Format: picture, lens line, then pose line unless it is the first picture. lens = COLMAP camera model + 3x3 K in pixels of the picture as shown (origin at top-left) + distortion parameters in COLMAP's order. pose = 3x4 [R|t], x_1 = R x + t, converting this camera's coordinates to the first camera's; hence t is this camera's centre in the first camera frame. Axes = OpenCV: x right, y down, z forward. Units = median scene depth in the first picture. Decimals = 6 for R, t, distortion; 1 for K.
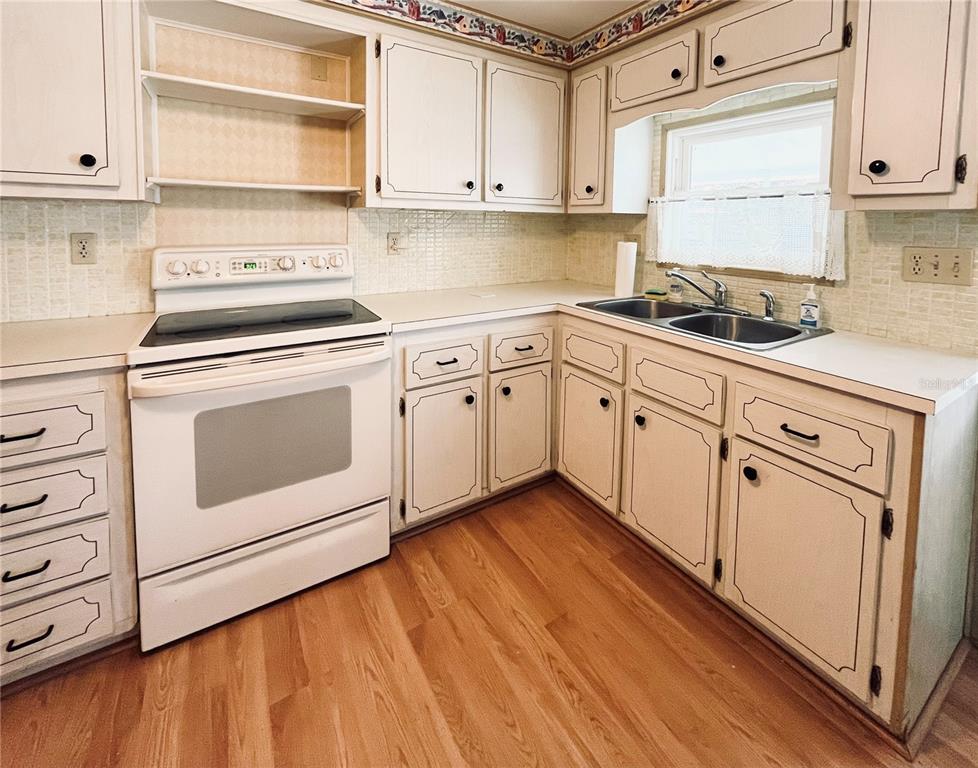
lens RADIAL K [[432.5, 0, 496.3], [0, 432.5, 273.9], [0, 0, 1]] dist [-0.004948, -0.000441]
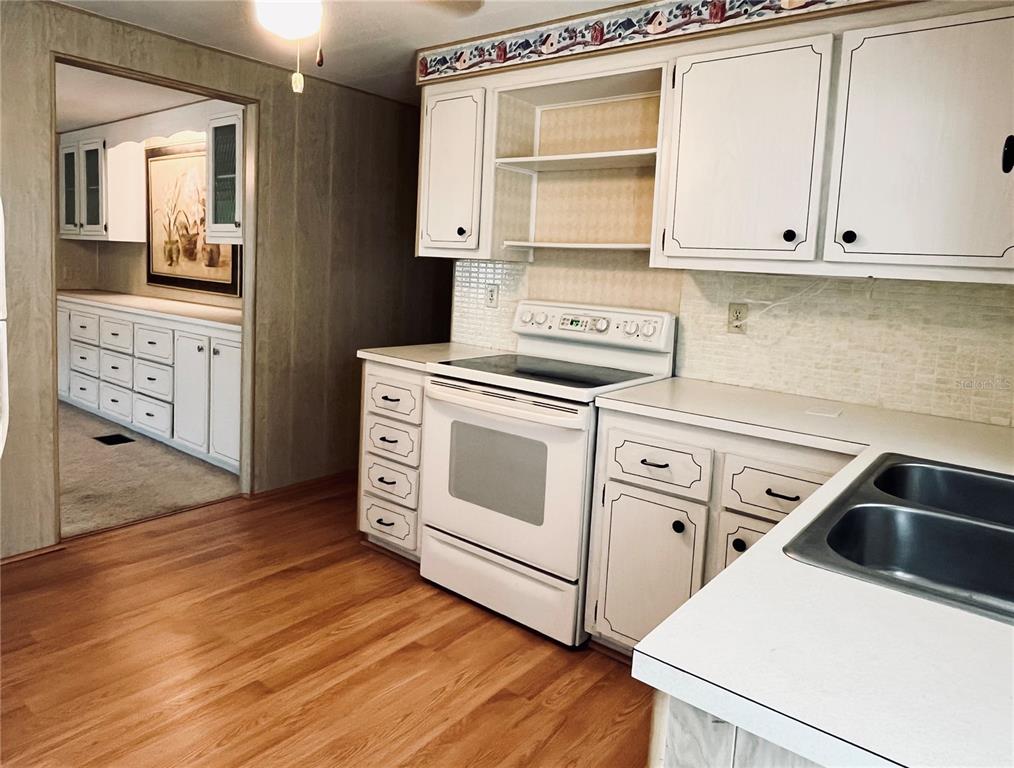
lens RADIAL K [[669.8, 0, 508.2], [0, 669.8, 383.0], [0, 0, 1]] dist [-0.001122, 0.001049]
pose [[0.329704, 0.165801, -0.929411, 0.932908], [-0.160010, 0.980029, 0.118068, -0.043664], [0.930426, 0.109788, 0.349649, 0.316267]]
